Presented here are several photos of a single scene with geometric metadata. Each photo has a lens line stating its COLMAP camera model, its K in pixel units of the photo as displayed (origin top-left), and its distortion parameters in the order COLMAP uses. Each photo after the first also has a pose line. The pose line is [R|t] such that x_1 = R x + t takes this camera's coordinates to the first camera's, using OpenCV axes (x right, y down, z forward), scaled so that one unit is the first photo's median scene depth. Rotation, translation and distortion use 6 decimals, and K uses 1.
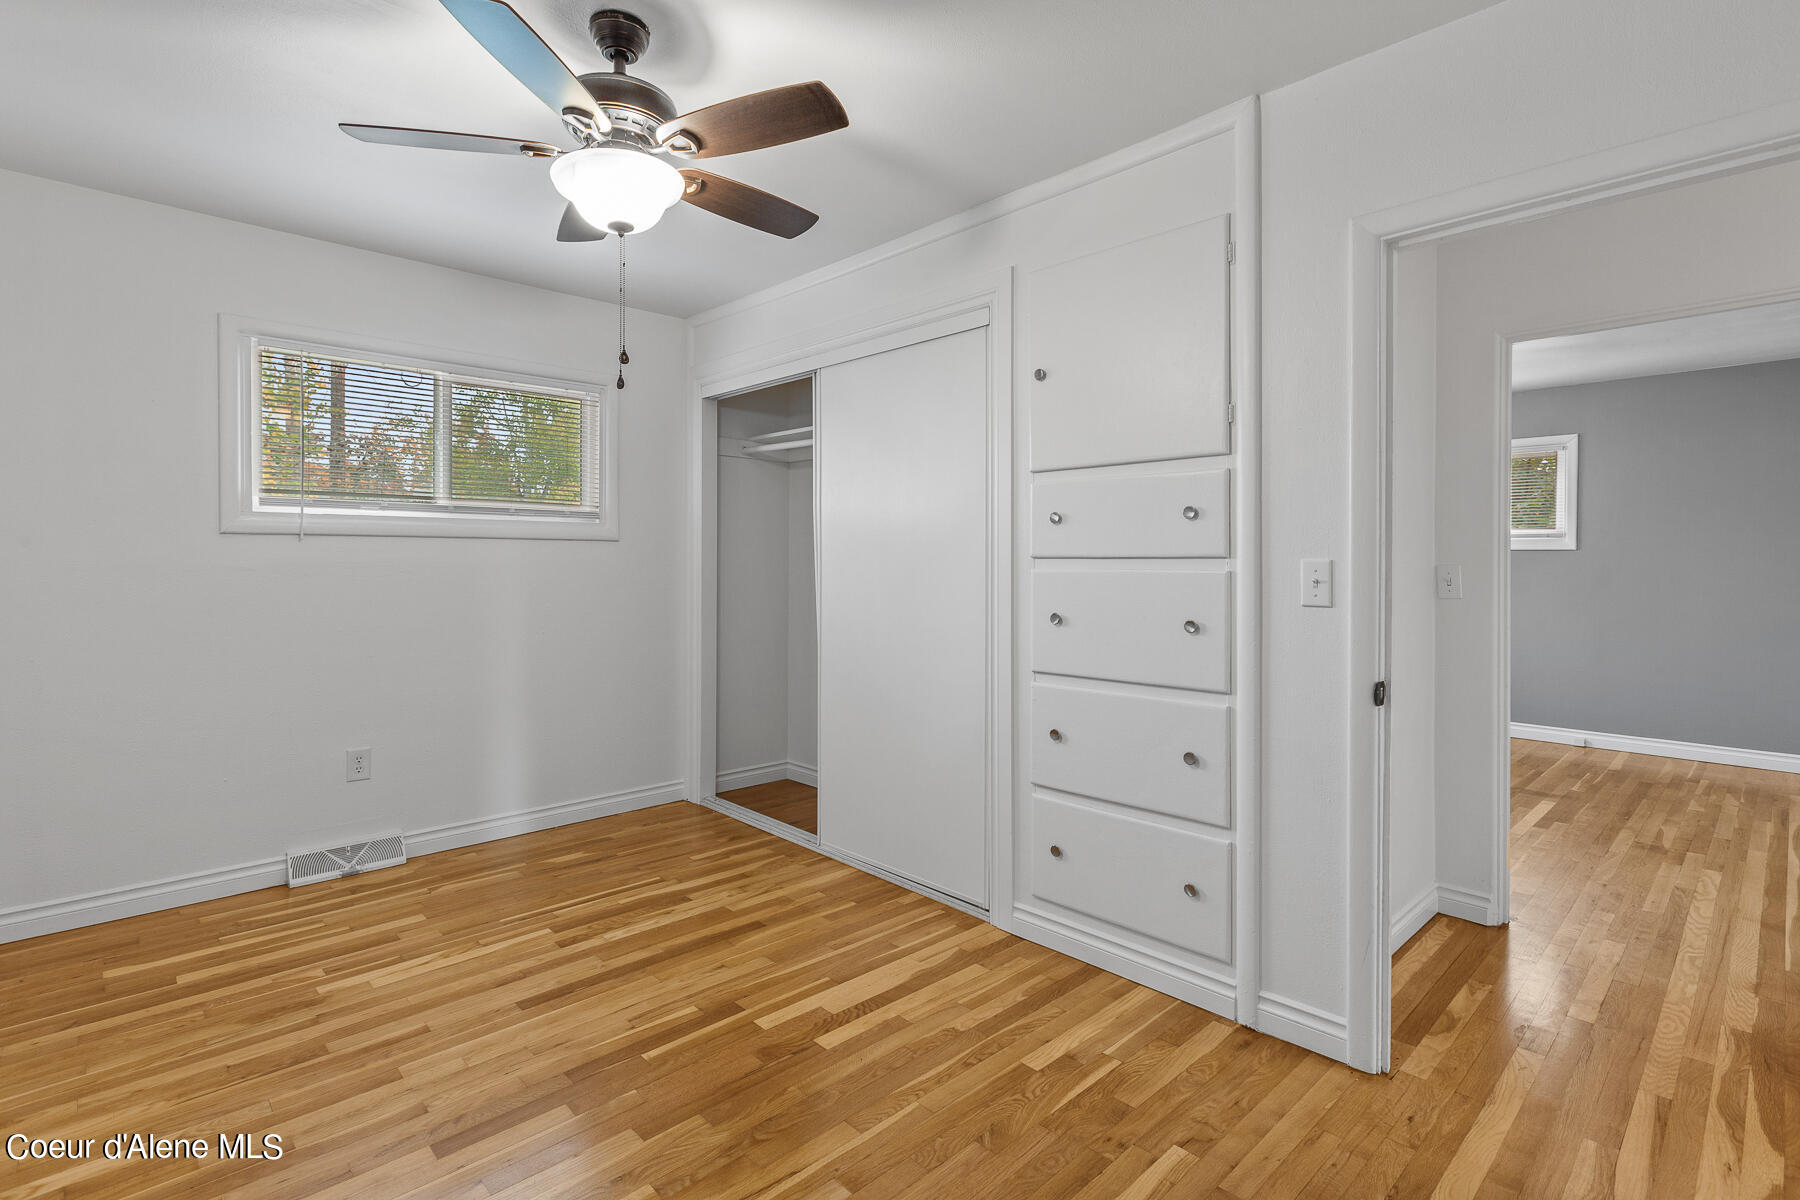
lens RADIAL K [[834.1, 0, 903.1], [0, 834.1, 568.6], [0, 0, 1]] dist [-0.001375, -0.000639]
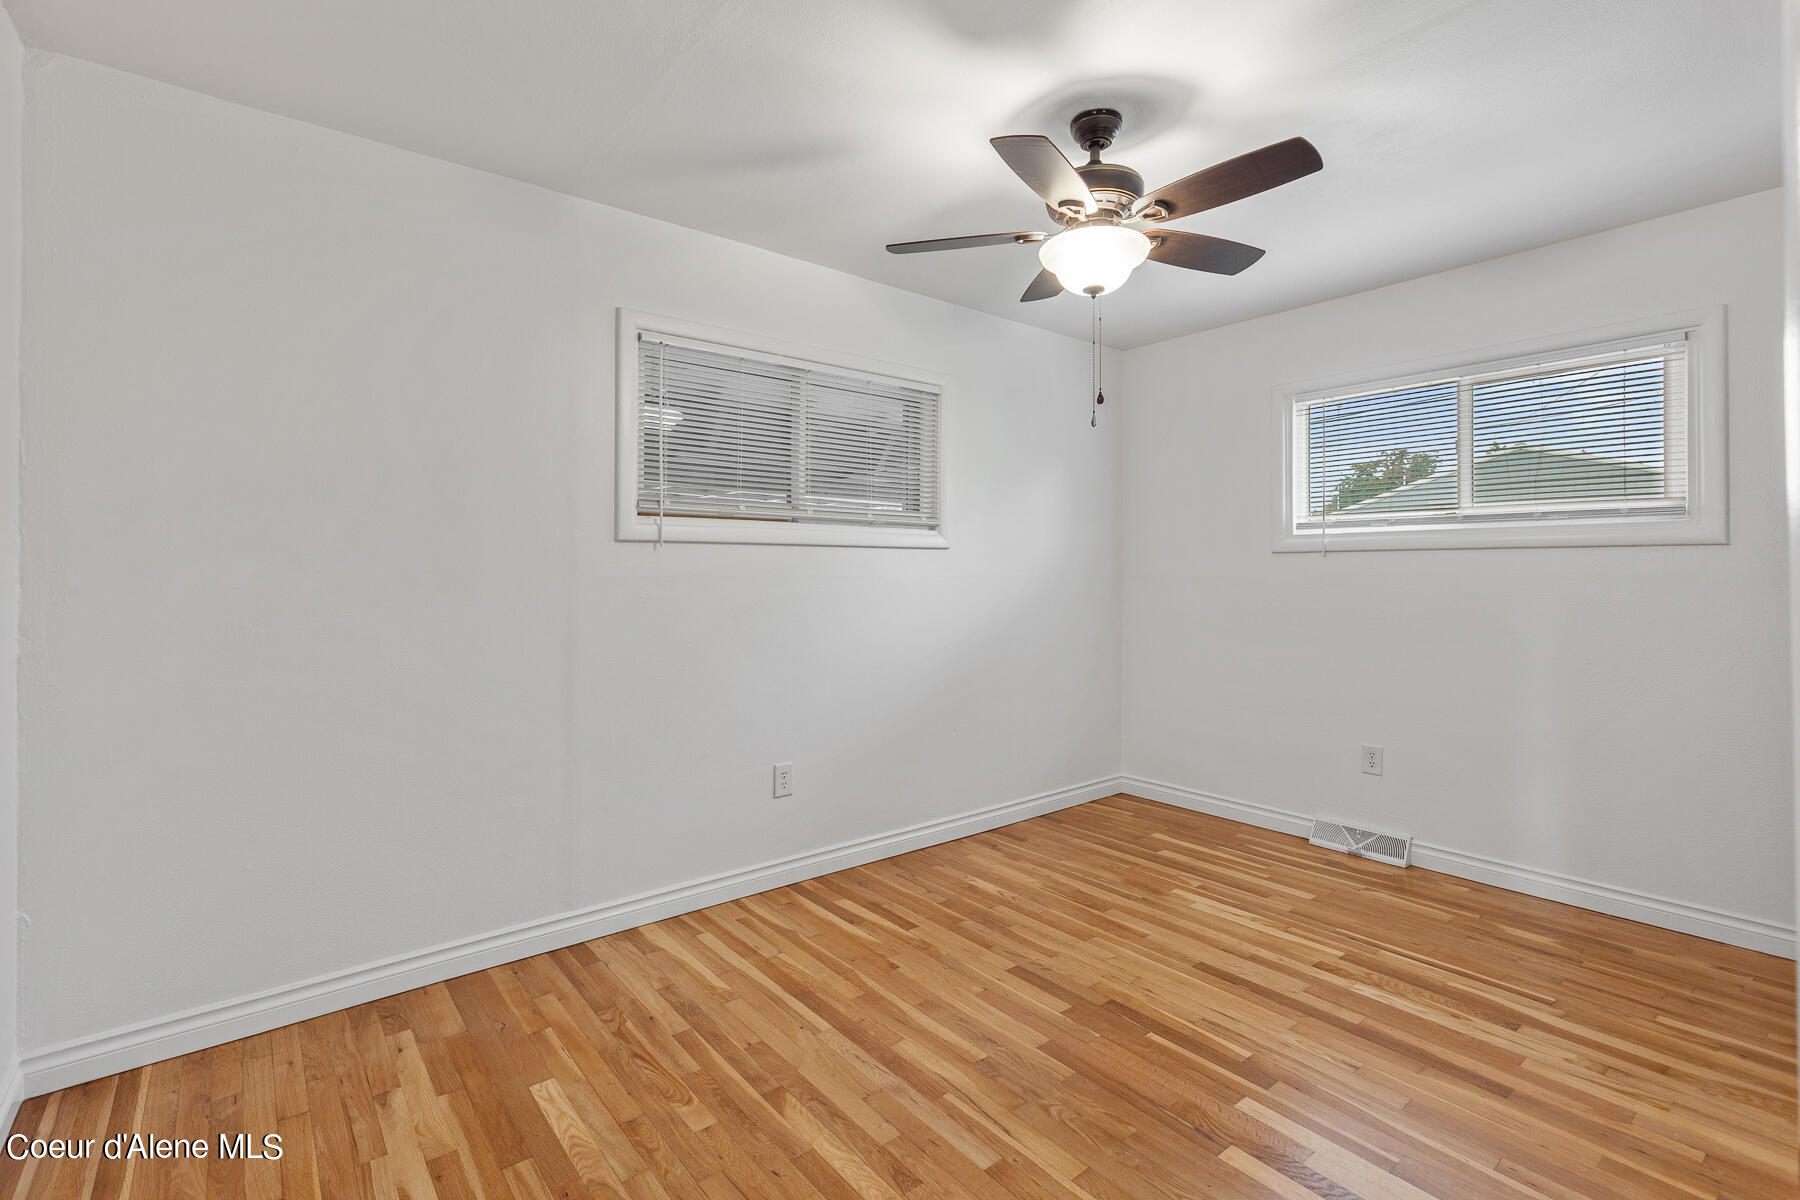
lens RADIAL K [[834.1, 0, 903.1], [0, 834.1, 568.6], [0, 0, 1]] dist [-0.001375, -0.000639]
pose [[-0.078159, -0.004197, -0.996932, 0.587888], [-0.008744, 0.999956, -0.003524, -0.008186], [0.996903, 0.008442, -0.078193, 0.563982]]
